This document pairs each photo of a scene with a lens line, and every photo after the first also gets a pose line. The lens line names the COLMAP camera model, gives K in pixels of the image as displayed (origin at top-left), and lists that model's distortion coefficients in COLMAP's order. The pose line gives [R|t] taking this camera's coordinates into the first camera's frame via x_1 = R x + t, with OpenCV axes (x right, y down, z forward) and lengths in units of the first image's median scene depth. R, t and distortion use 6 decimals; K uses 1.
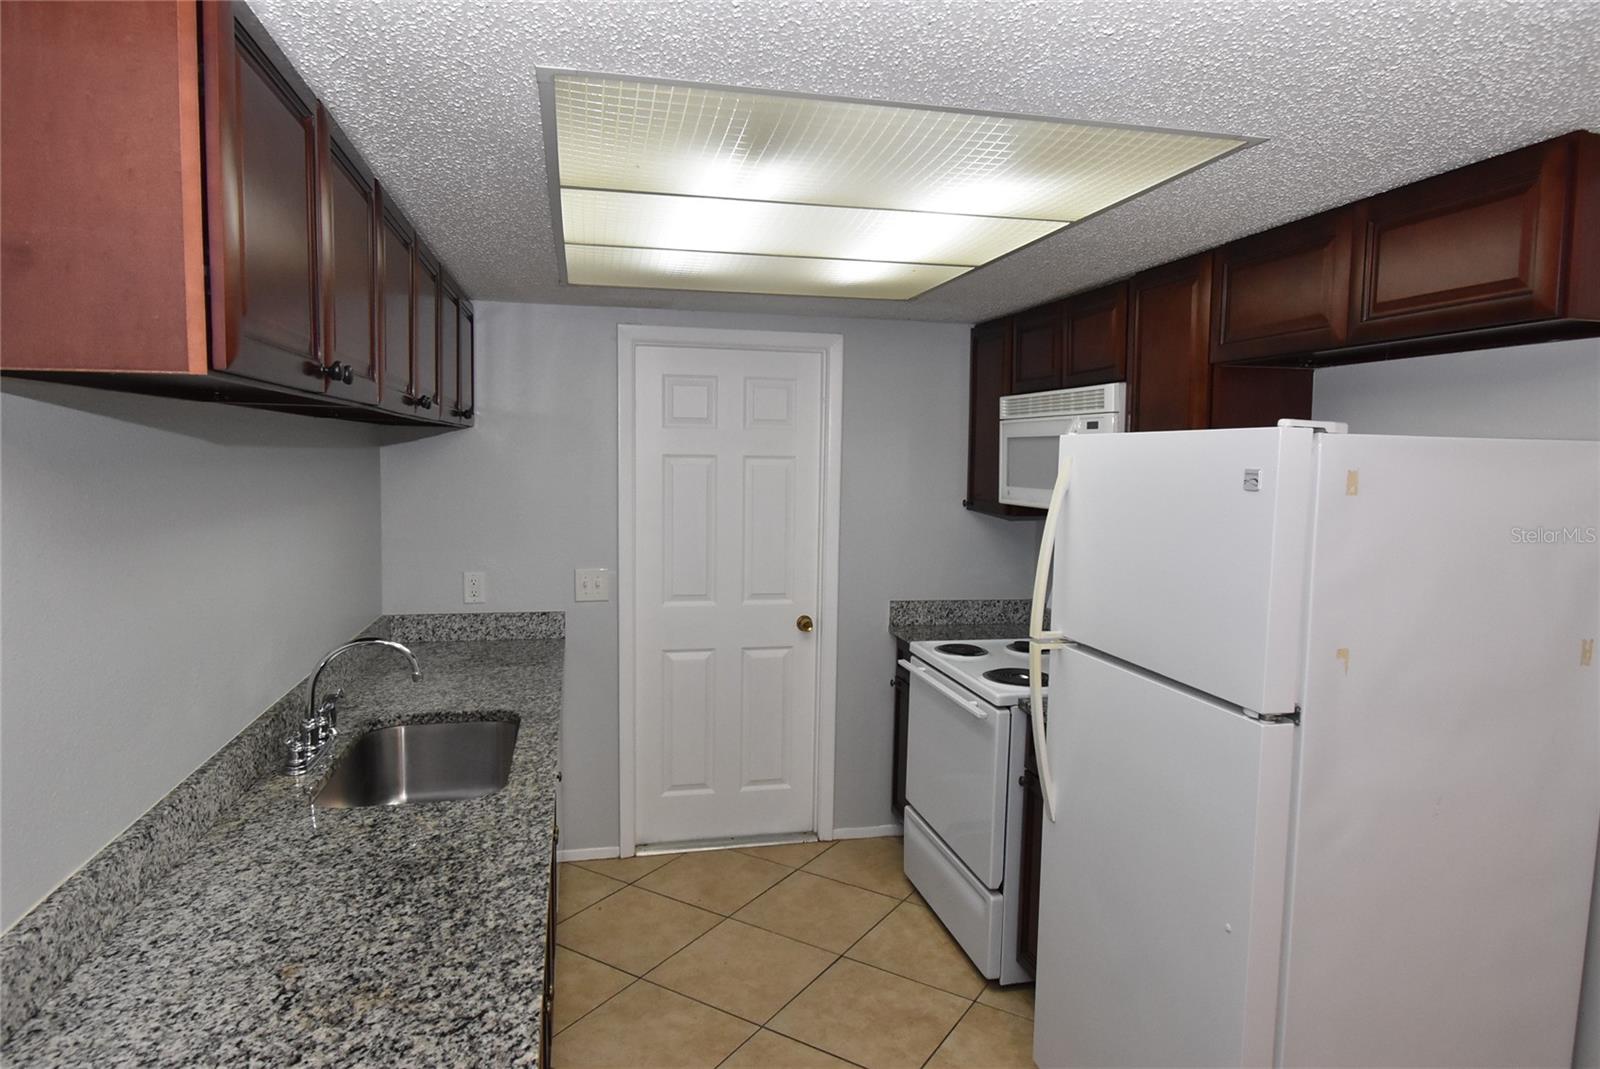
lens RADIAL K [[954.2, 0, 799.3], [0, 954.2, 531.5], [0, 0, 1]] dist [0.016910, -0.000714]
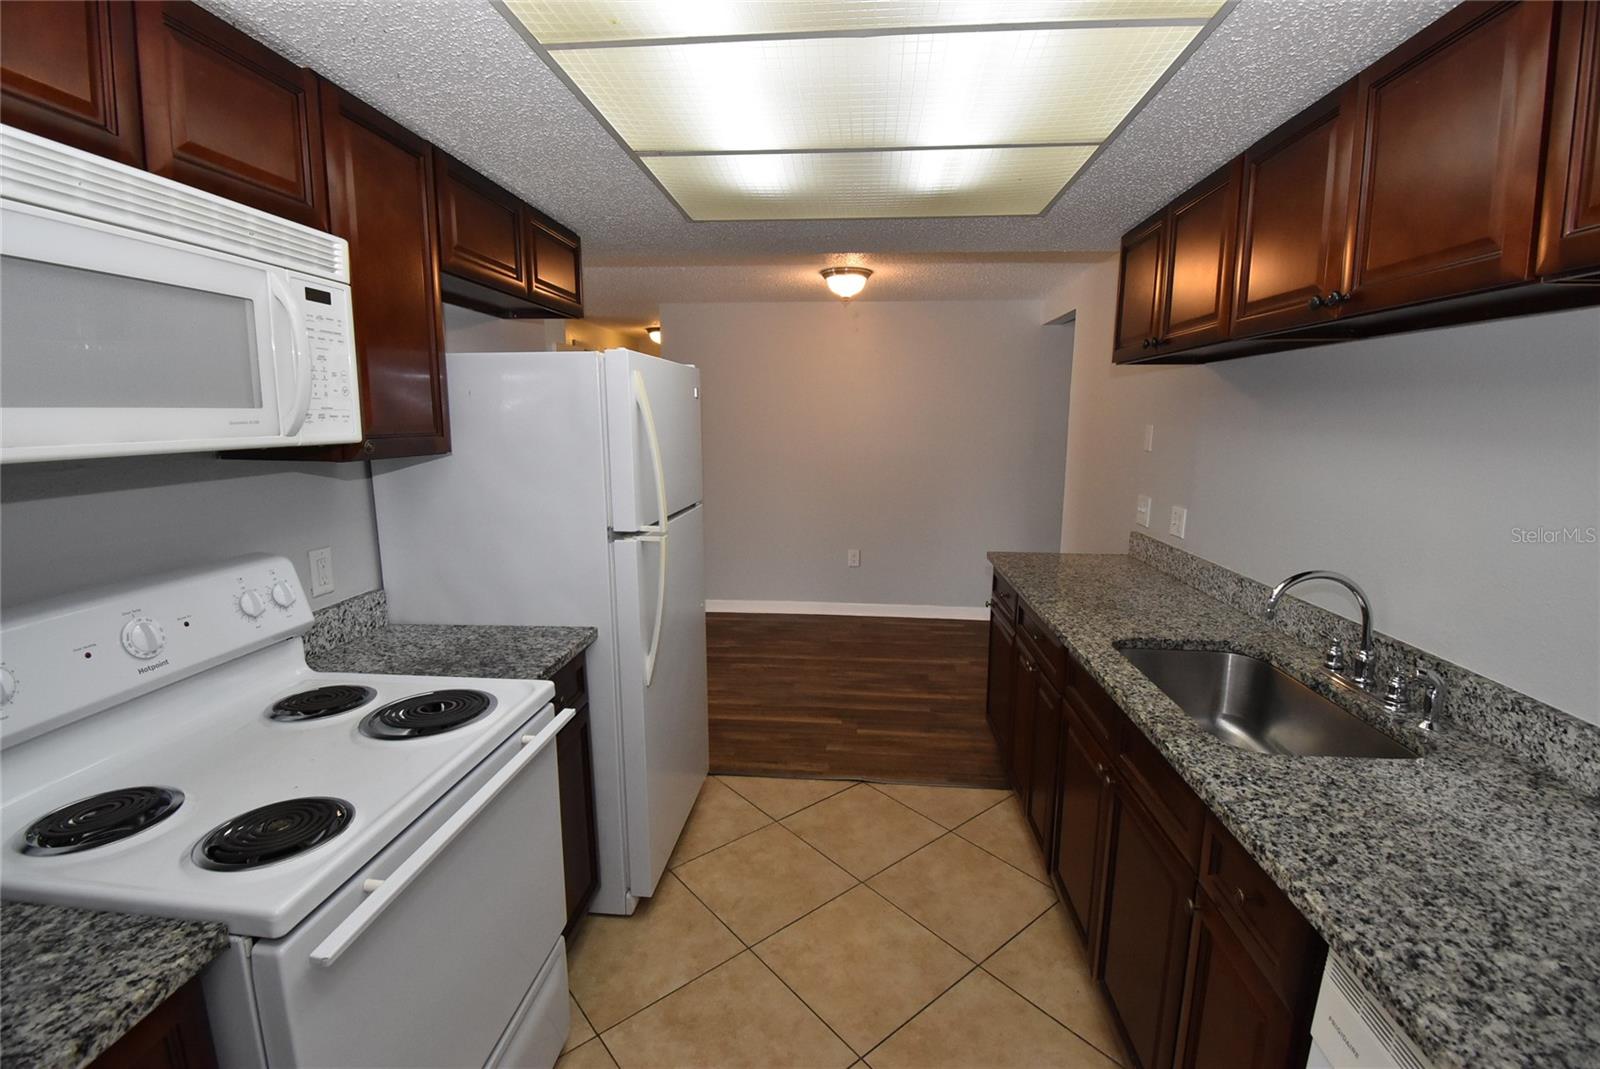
lens RADIAL K [[705.9, 0, 803.0], [0, 705.9, 527.1], [0, 0, 1]] dist [0.002413, -0.013910]
pose [[-0.951584, -0.065179, 0.300400, -0.170702], [0.006083, 0.973076, 0.230403, -0.089471], [-0.307330, 0.221075, -0.925567, 1.750396]]
